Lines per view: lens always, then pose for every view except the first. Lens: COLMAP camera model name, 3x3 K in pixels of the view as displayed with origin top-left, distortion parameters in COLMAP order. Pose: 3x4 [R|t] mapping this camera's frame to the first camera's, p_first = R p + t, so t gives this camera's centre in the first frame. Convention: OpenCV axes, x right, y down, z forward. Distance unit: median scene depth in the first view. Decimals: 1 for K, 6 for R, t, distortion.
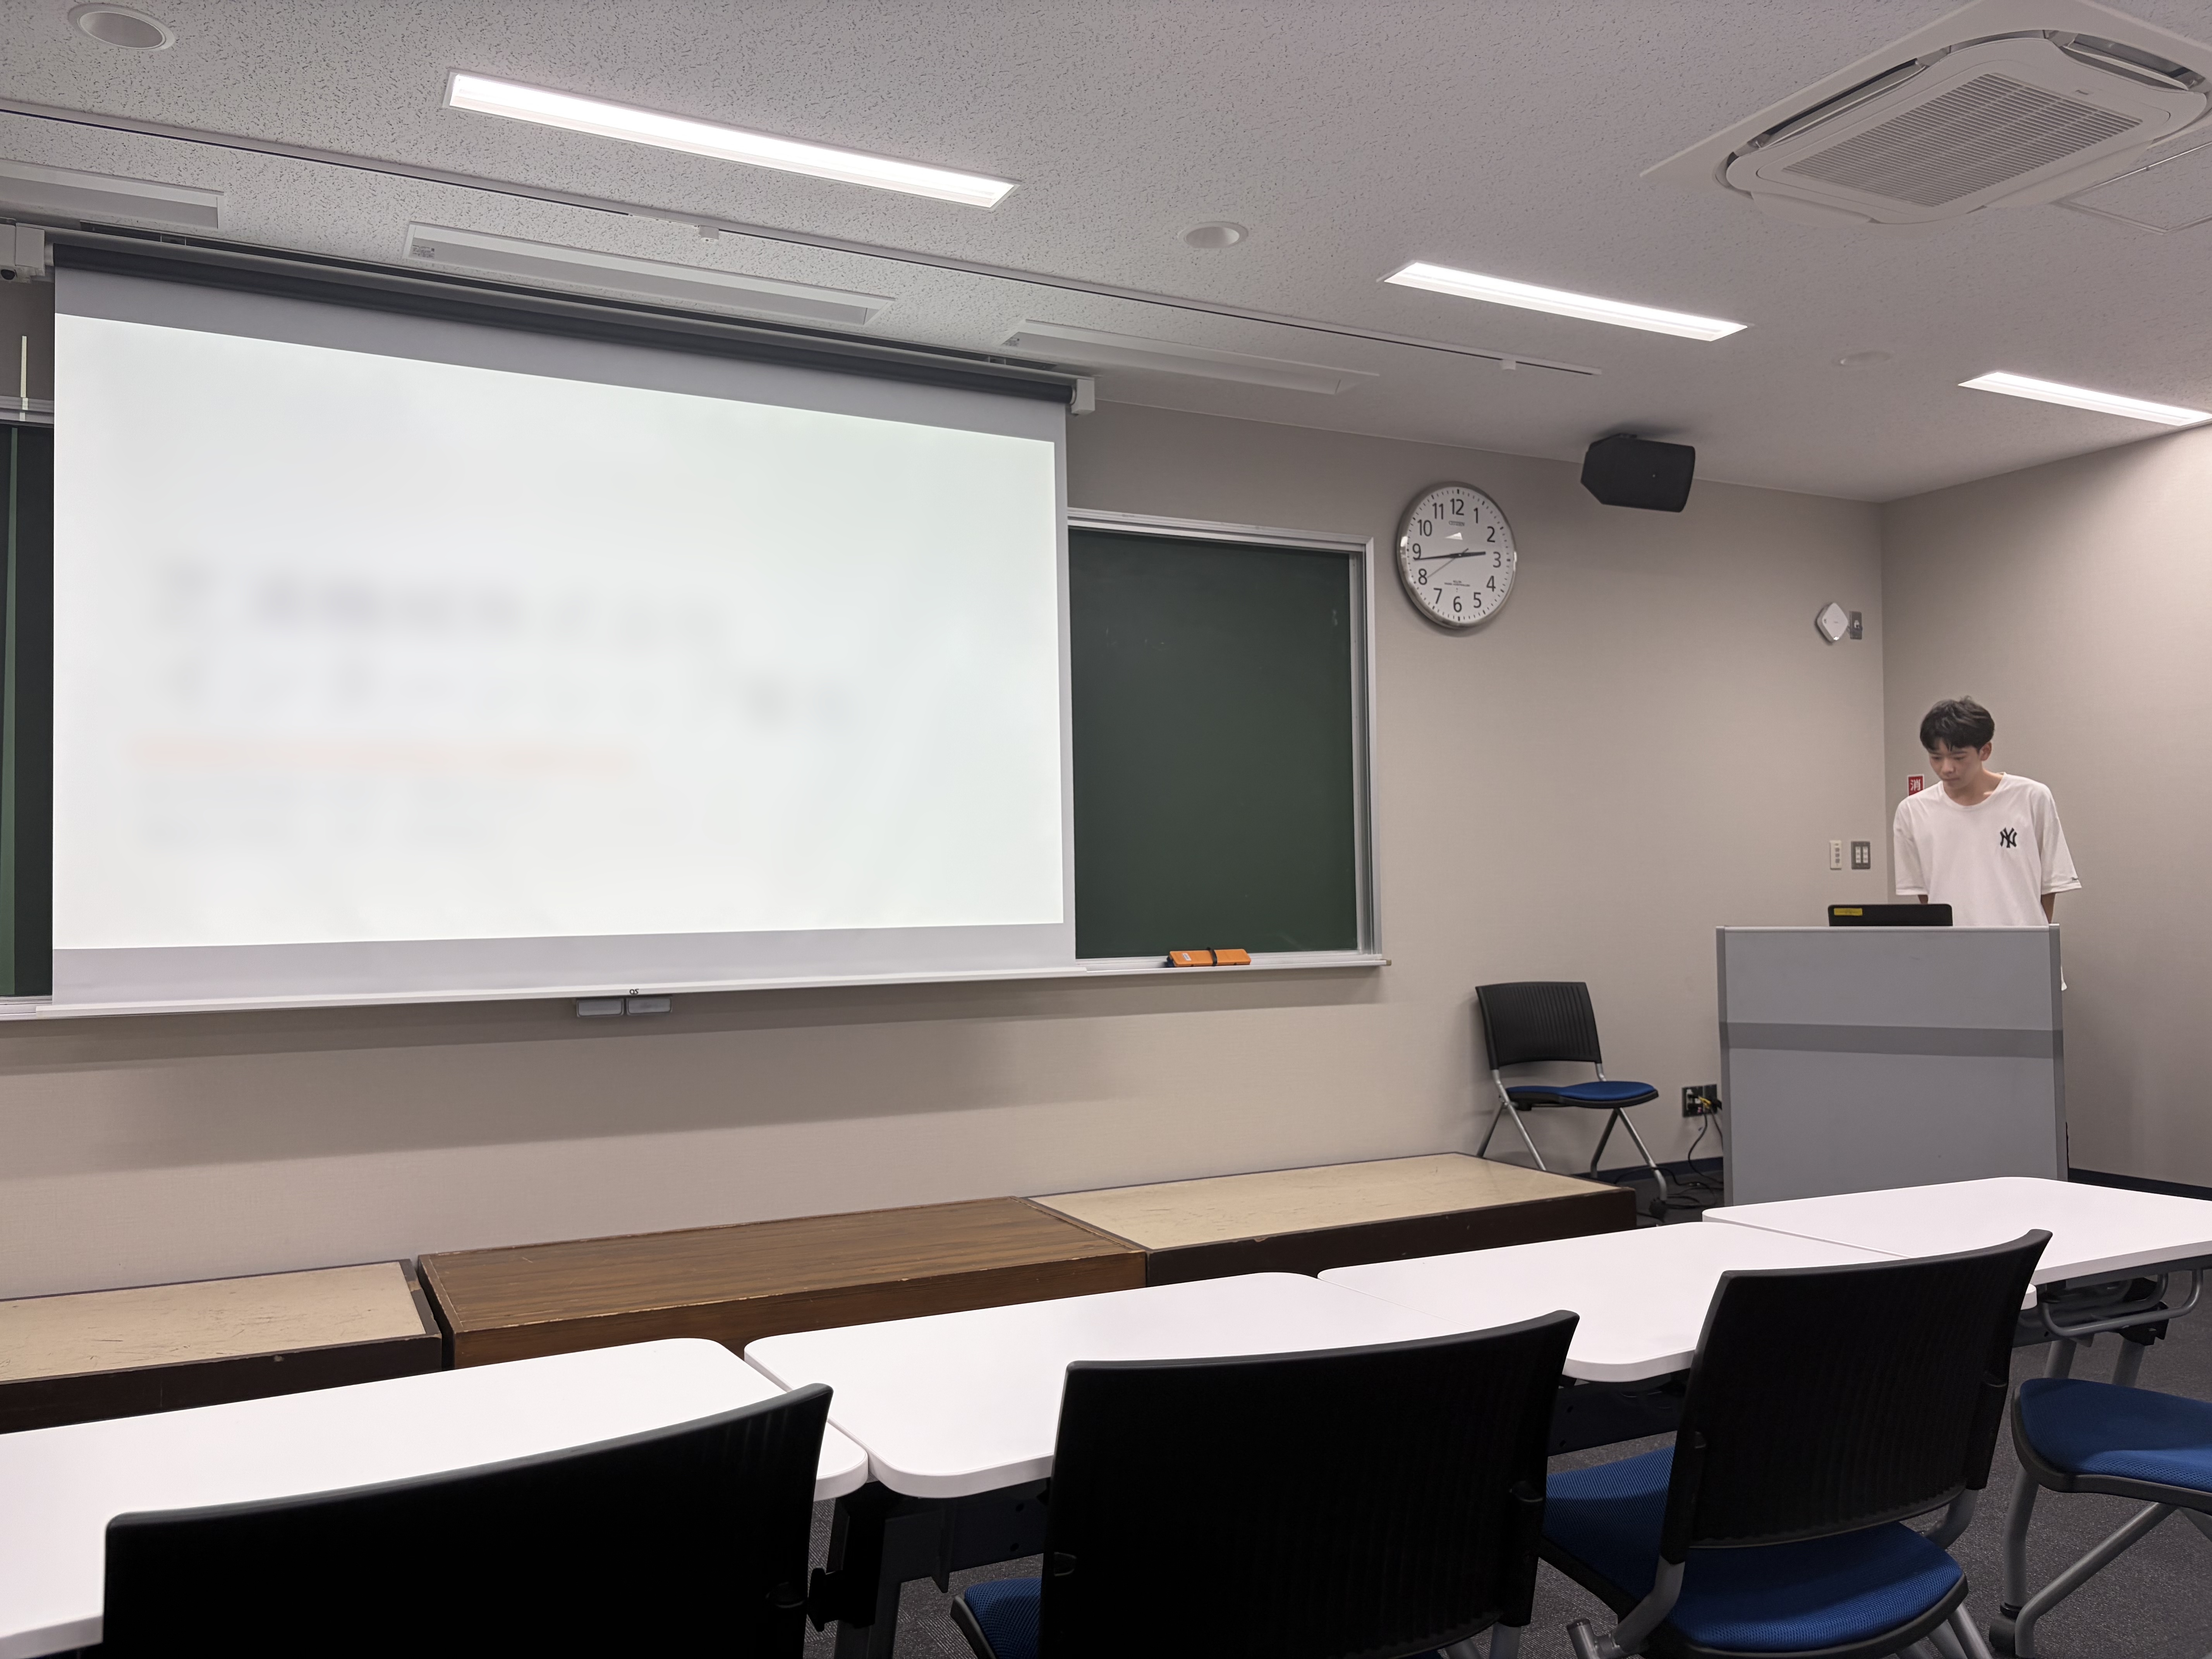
lens RADIAL K [[1697.4, 0, 1106.0], [0, 1697.4, 829.5], [0, 0, 1]] dist [0.003402, -0.001074]
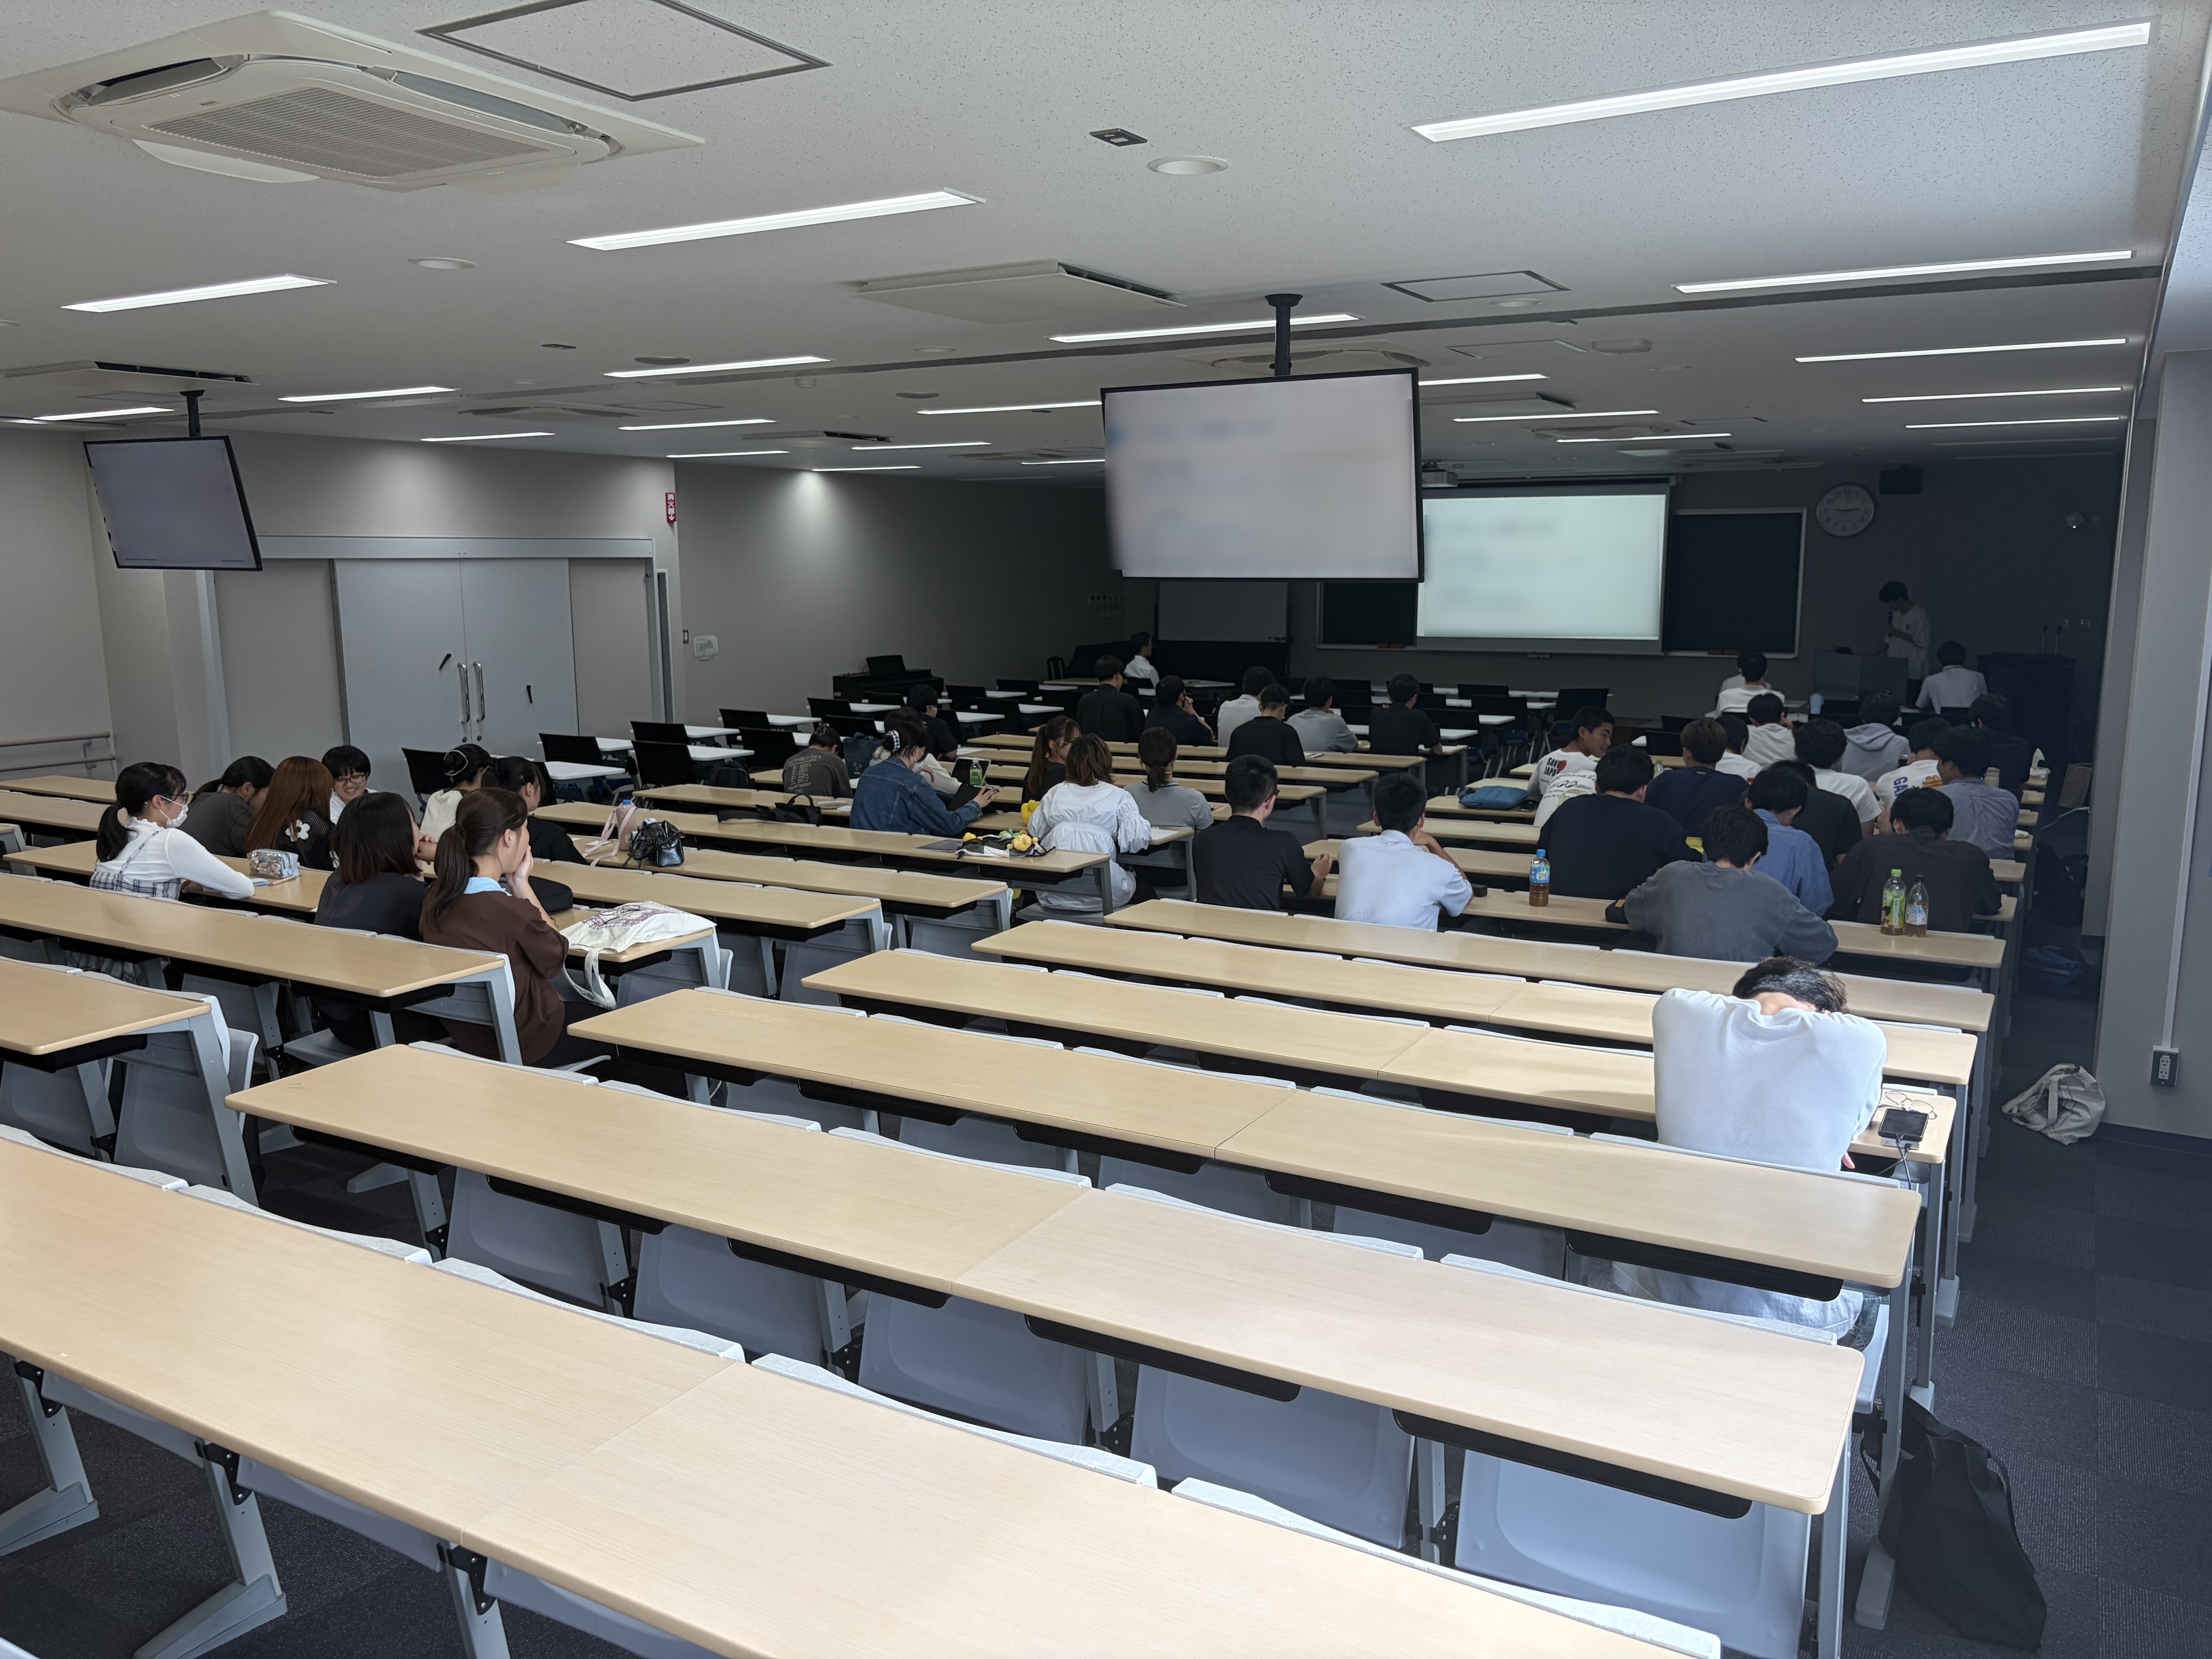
lens RADIAL K [[1697.4, 0, 1106.0], [0, 1697.4, 829.5], [0, 0, 1]] dist [0.003402, -0.001074]
pose [[0.546123, 0.145782, -0.824923, 2.189125], [0.029206, 0.980829, 0.192669, -0.254955], [0.837196, -0.129313, 0.531396, -1.752450]]
